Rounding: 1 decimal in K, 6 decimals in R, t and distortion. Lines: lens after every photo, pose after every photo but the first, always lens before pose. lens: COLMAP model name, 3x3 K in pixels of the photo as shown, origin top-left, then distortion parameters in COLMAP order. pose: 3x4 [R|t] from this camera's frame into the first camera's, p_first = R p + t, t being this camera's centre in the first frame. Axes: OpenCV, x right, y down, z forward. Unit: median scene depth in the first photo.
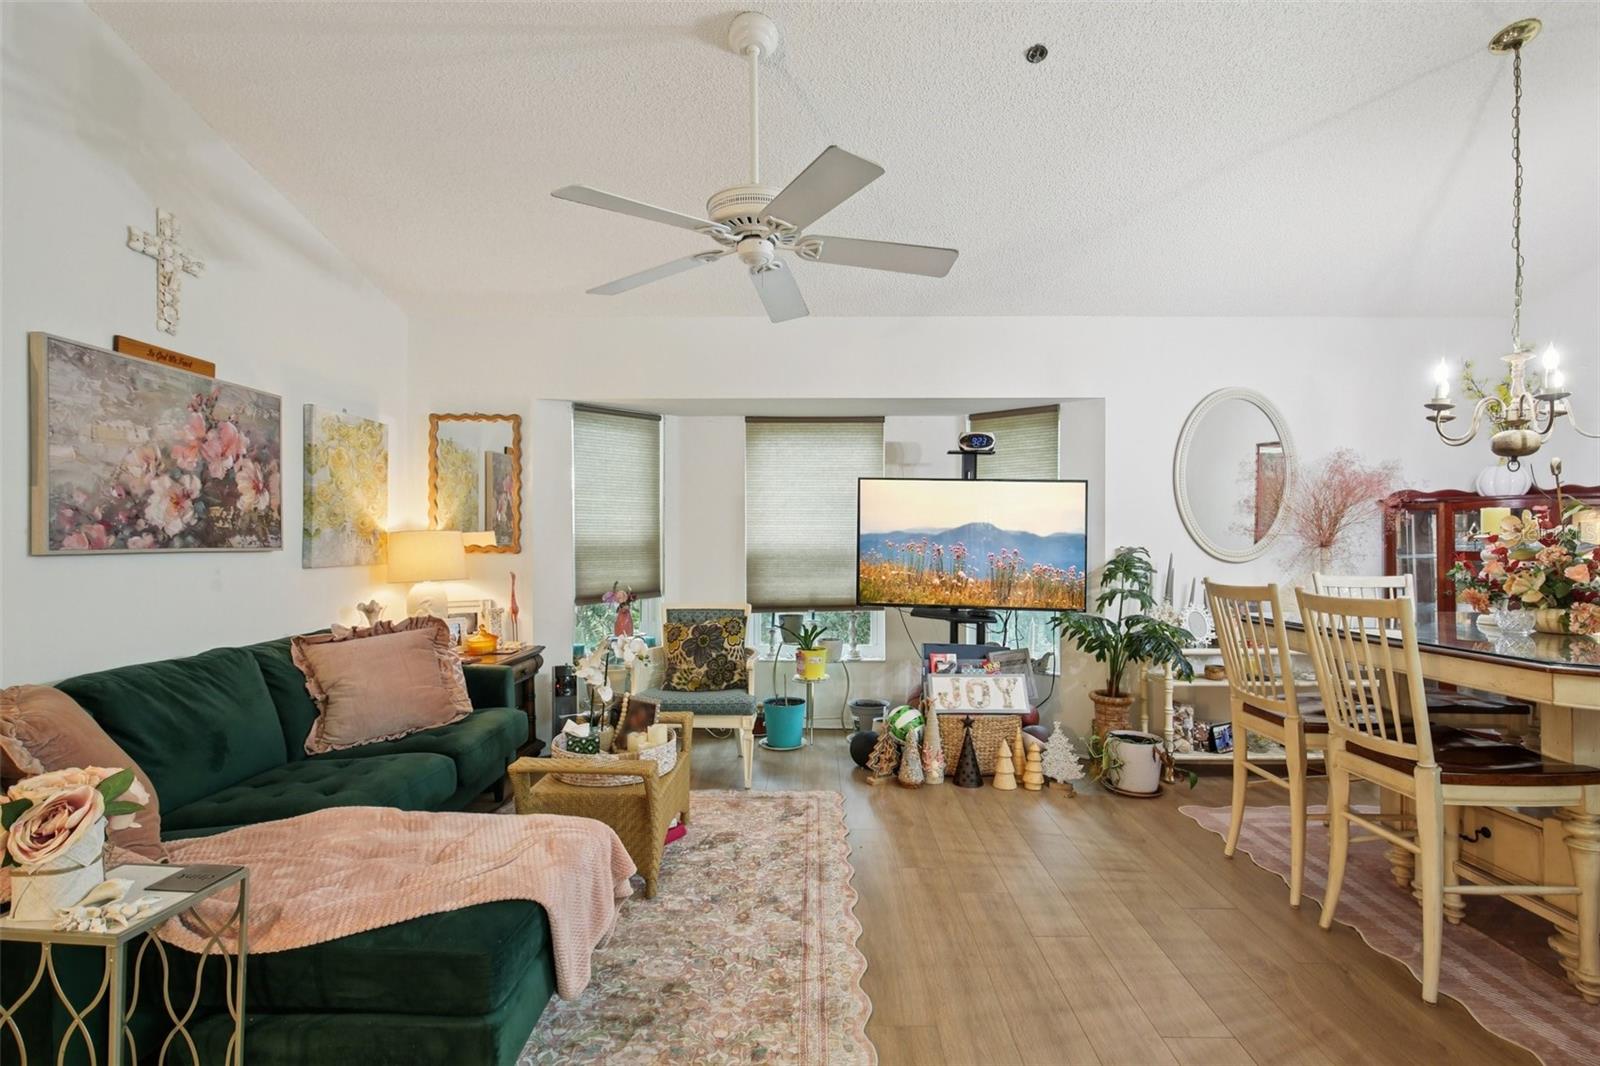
lens RADIAL K [[727.5, 0, 803.9], [0, 727.5, 529.6], [0, 0, 1]] dist [-0.003777, -0.000720]
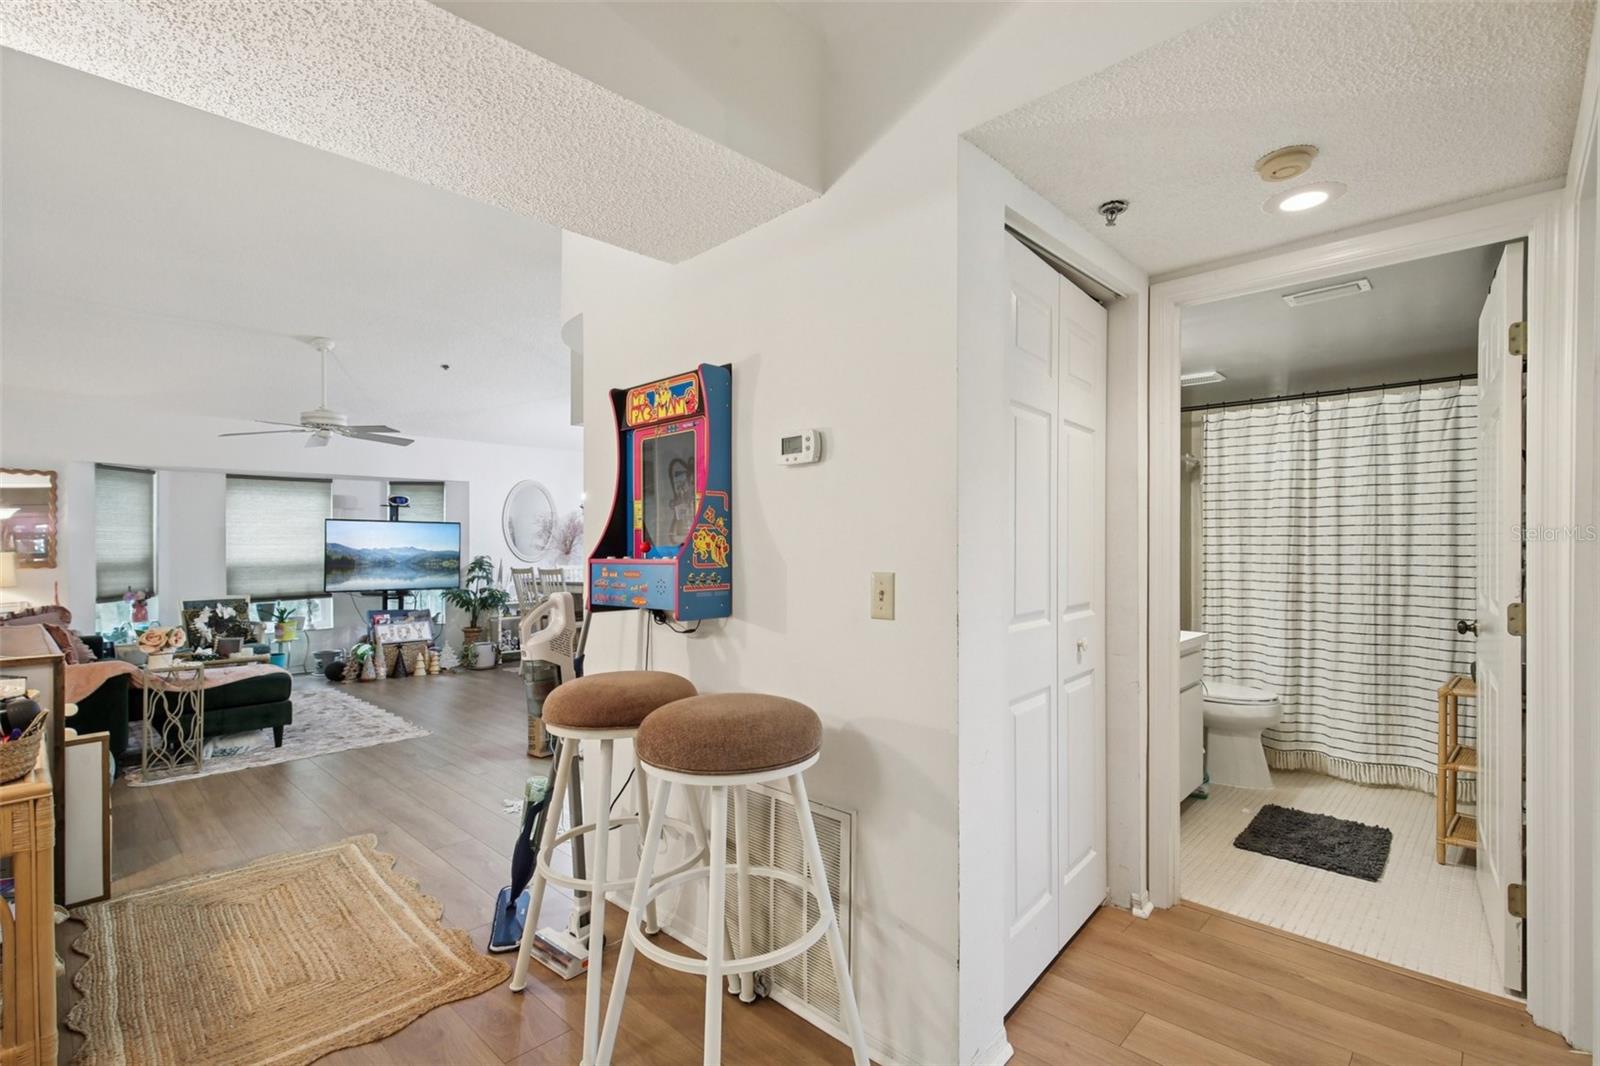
lens RADIAL K [[727.5, 0, 806.9], [0, 727.5, 535.8], [0, 0, 1]] dist [-0.003777, -0.000720]
pose [[0.665972, 0.001667, 0.745975, -0.485860], [0.005097, 0.999964, -0.006785, -0.014351], [-0.745960, 0.008321, 0.665939, -1.086227]]
